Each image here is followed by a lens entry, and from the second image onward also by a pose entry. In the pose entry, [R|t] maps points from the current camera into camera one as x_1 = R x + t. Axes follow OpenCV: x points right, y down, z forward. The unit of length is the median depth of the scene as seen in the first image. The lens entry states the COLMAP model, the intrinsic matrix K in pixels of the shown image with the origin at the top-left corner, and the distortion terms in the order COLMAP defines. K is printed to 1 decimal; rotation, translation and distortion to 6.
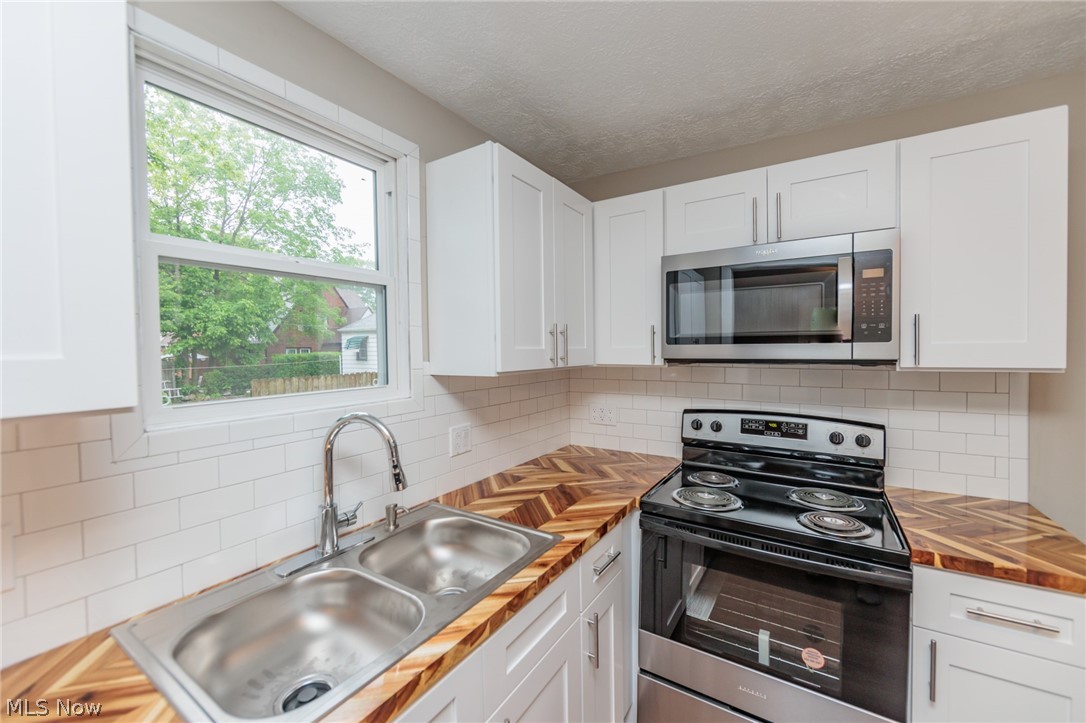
lens RADIAL K [[434.0, 0, 546.3], [0, 434.0, 360.9], [0, 0, 1]] dist [-0.002151, -0.000365]
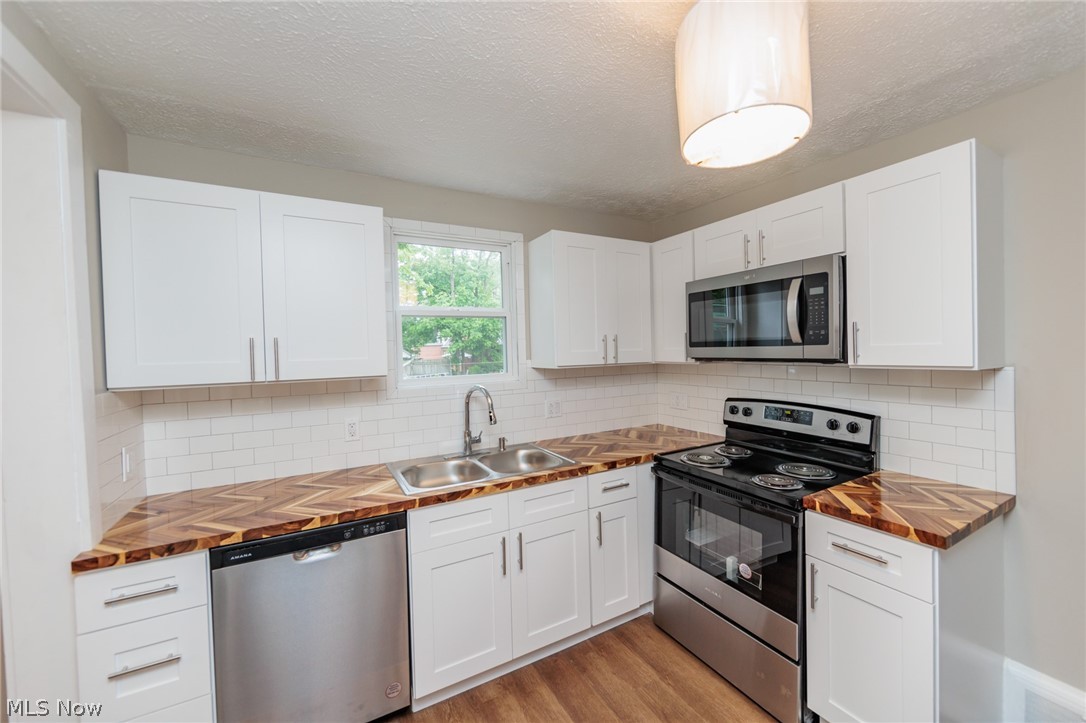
lens RADIAL K [[419.4, 0, 543.0], [0, 419.4, 361.5], [0, 0, 1]] dist [-0.000666, -0.000167]
pose [[0.877441, 0.003319, -0.479673, 0.558959], [0.000476, 0.999970, 0.007789, -0.003964], [0.479685, -0.007063, 0.877413, -0.409017]]
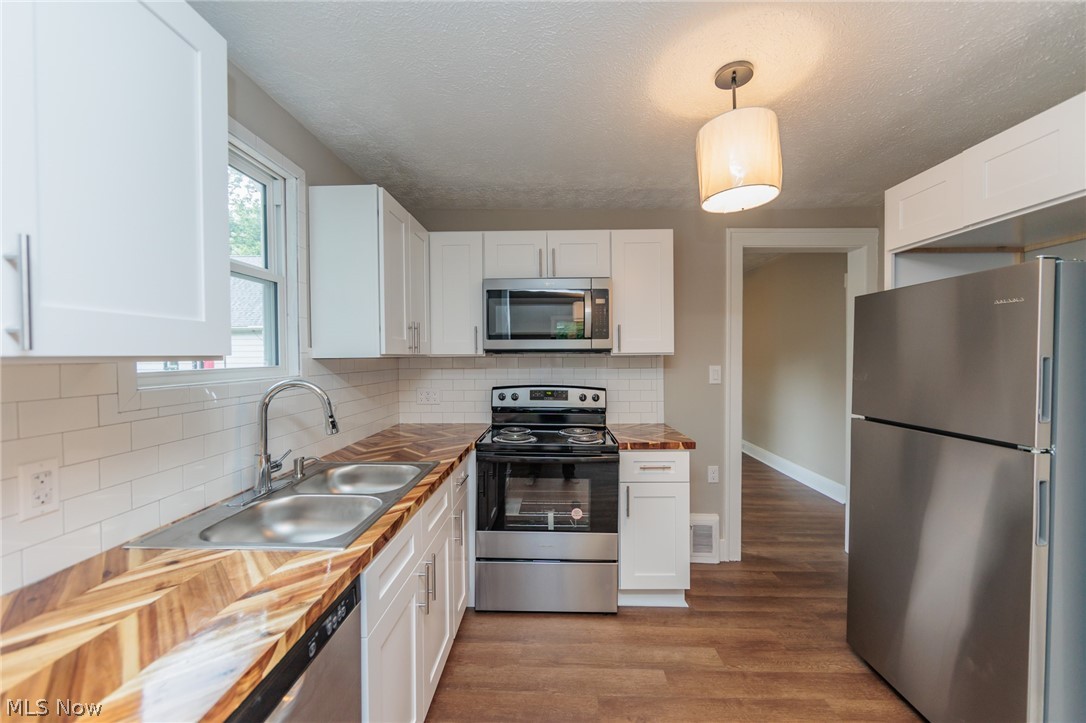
lens RADIAL K [[427.2, 0, 540.2], [0, 427.2, 366.3], [0, 0, 1]] dist [-0.000127, -0.000016]
pose [[0.864542, -0.006642, 0.502517, -0.322855], [0.010599, 0.999931, -0.005018, 0.068425], [-0.502449, 0.009665, 0.864553, -0.369705]]
